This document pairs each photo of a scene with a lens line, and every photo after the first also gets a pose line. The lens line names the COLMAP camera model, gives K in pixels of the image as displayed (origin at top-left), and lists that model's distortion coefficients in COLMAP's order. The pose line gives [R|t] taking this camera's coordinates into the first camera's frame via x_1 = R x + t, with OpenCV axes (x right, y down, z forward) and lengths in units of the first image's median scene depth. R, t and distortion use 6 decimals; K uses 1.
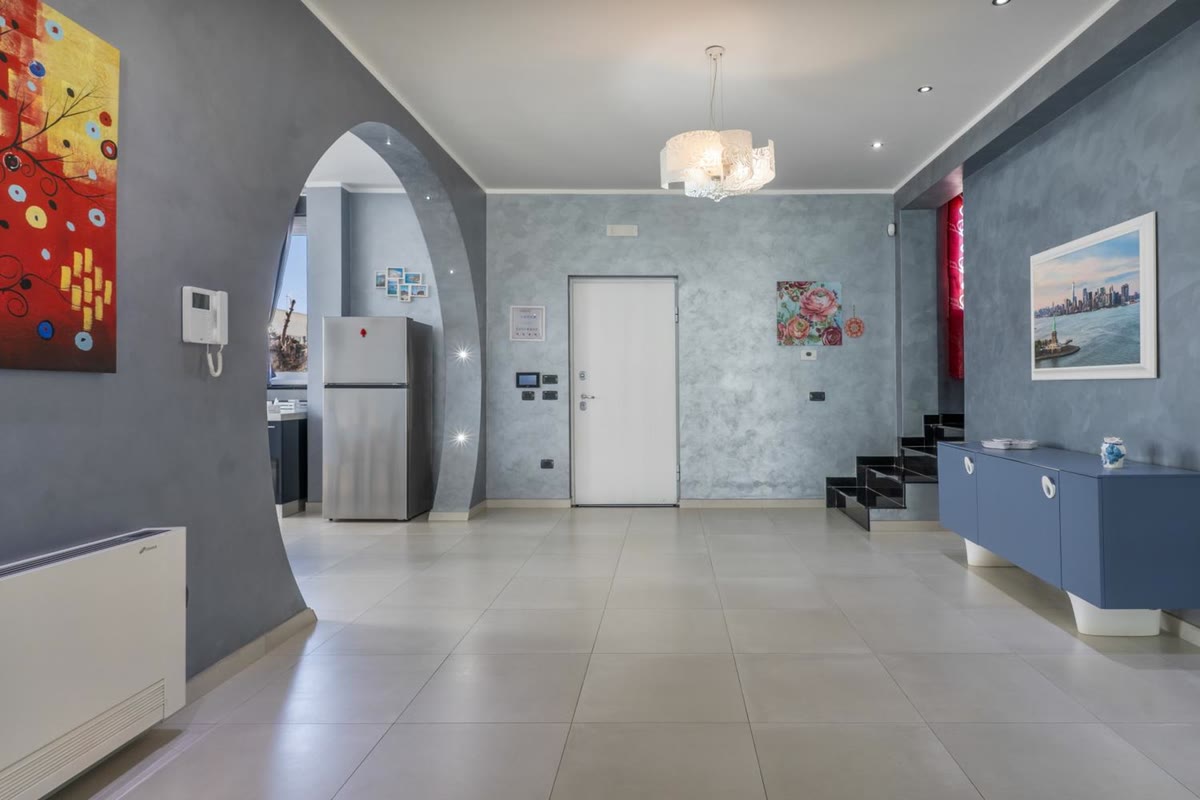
lens RADIAL K [[676.9, 0, 643.6], [0, 676.9, 379.8], [0, 0, 1]] dist [0.002857, -0.000650]
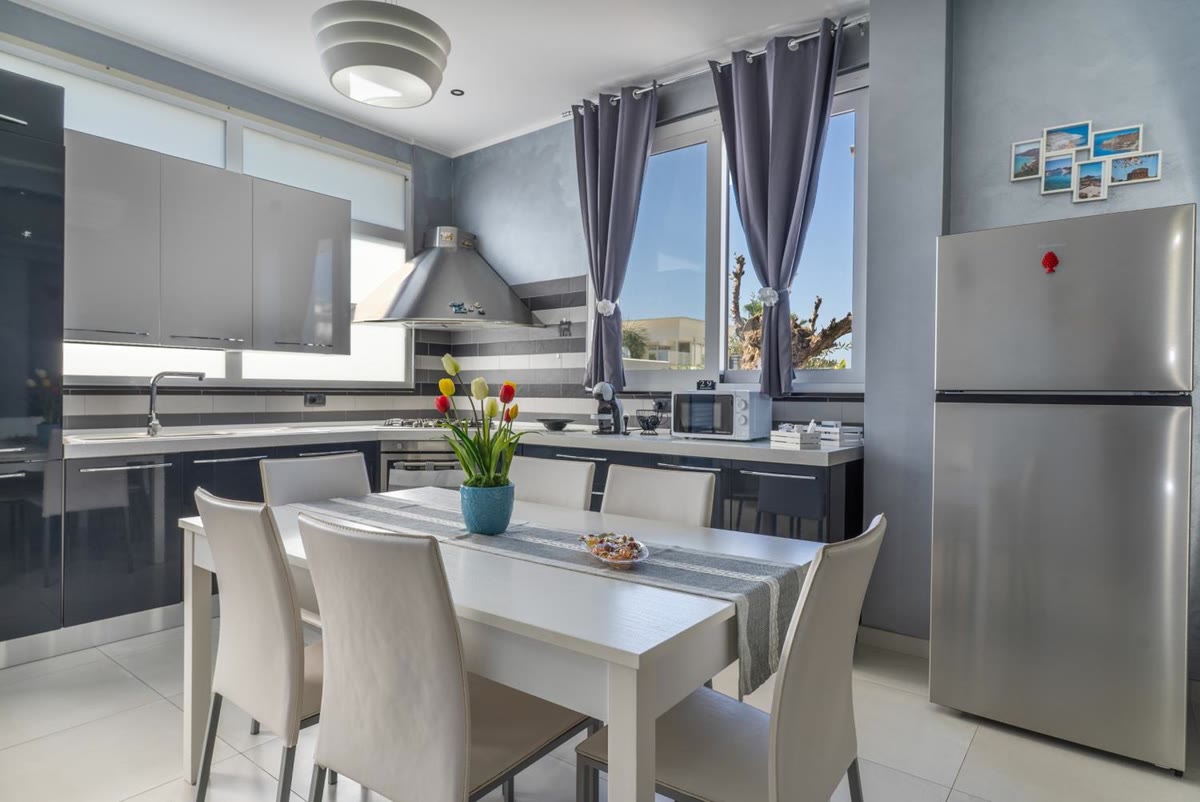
lens RADIAL K [[676.9, 0, 600.3], [0, 676.9, 402.3], [0, 0, 1]] dist [0.002857, -0.000650]
pose [[0.783767, 0.015333, -0.620865, -0.328635], [-0.001986, 0.999752, 0.022184, 0.003272], [0.621051, -0.016154, 0.783604, 0.468254]]
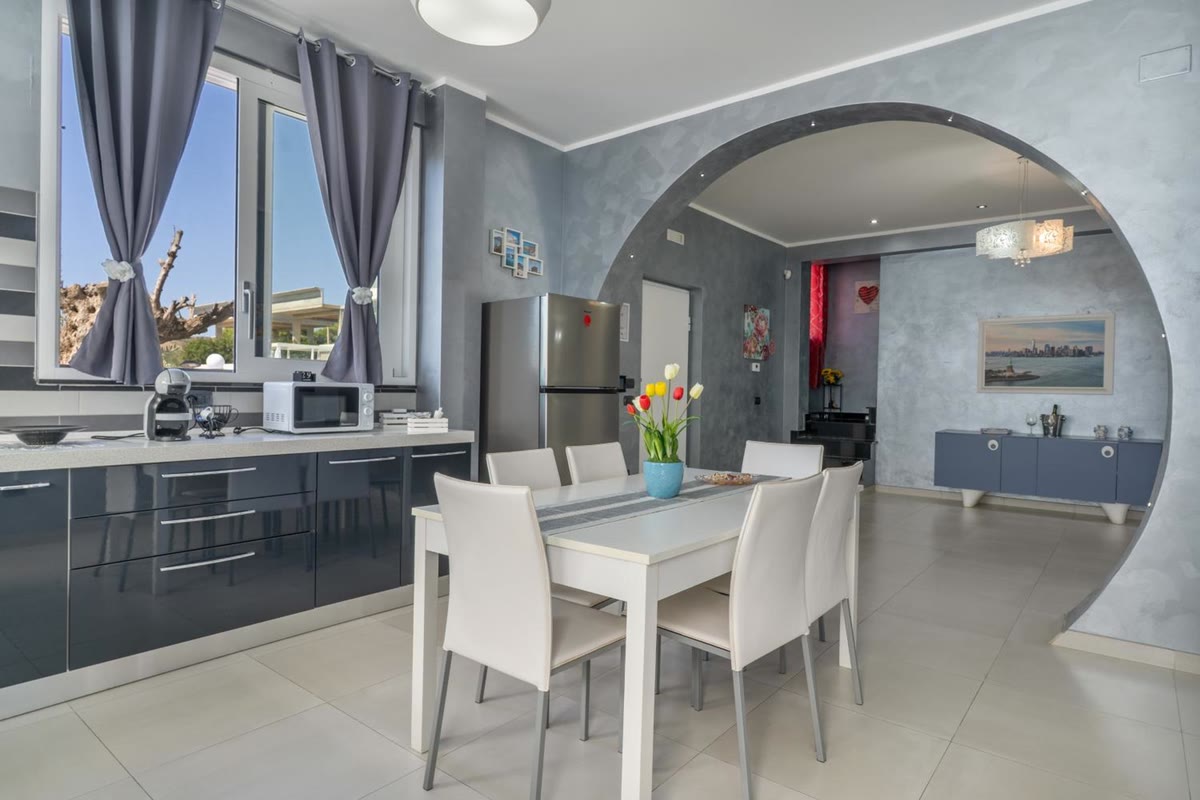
lens RADIAL K [[676.9, 0, 597.4], [0, 676.9, 407.1], [0, 0, 1]] dist [0.002857, -0.000650]
pose [[0.626045, -0.010564, 0.779715, -0.893636], [-0.022987, 0.999224, 0.031995, 0.002956], [-0.779448, -0.037953, 0.625317, 0.454455]]
